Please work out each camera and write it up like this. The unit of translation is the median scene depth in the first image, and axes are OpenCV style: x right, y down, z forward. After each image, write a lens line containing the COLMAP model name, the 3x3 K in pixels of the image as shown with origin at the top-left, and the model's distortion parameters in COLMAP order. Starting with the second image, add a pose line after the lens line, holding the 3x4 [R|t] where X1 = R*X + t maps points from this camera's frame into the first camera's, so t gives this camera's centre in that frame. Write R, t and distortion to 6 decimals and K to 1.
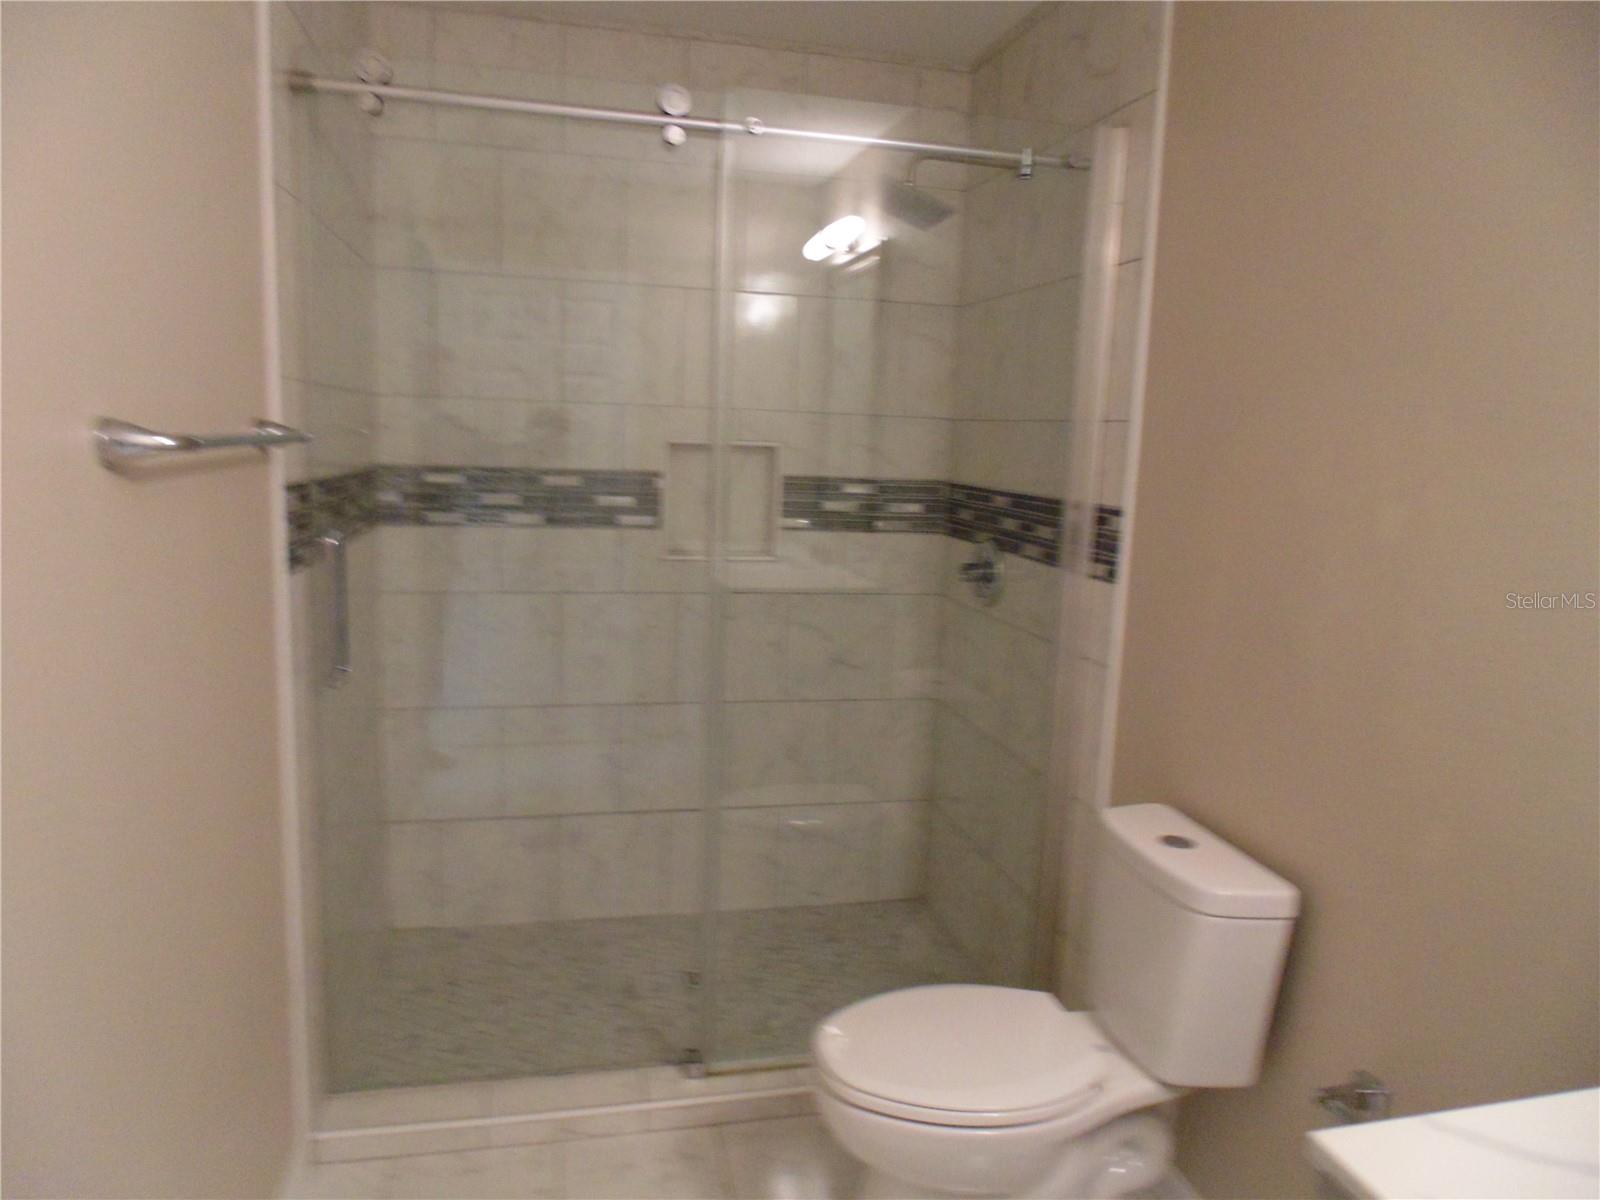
lens RADIAL K [[1064.7, 0, 809.3], [0, 1064.7, 599.1], [0, 0, 1]] dist [-0.016553, -0.001509]
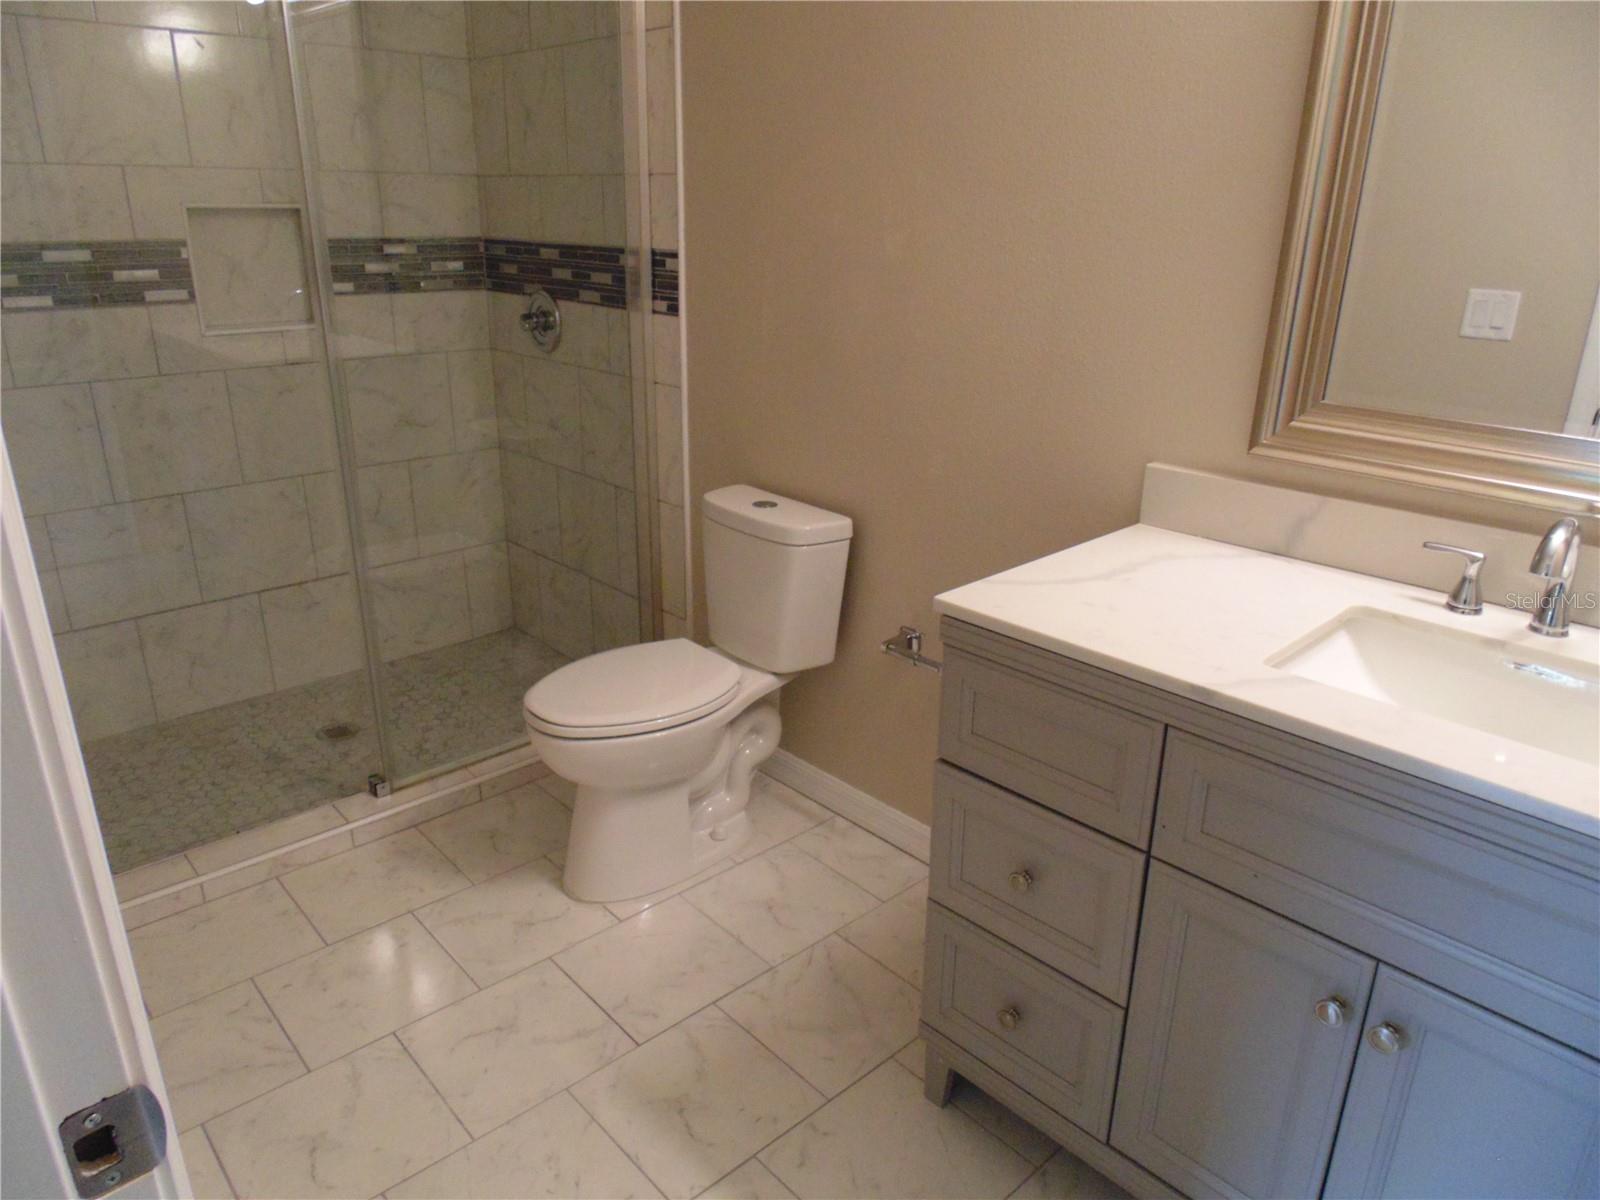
lens RADIAL K [[1064.7, 0, 809.9], [0, 1064.7, 600.8], [0, 0, 1]] dist [-0.016553, -0.001509]
pose [[0.865038, -0.198034, 0.460968, -0.171054], [0.094758, 0.966754, 0.237502, 0.021395], [-0.492677, -0.161768, 0.855044, -0.137677]]
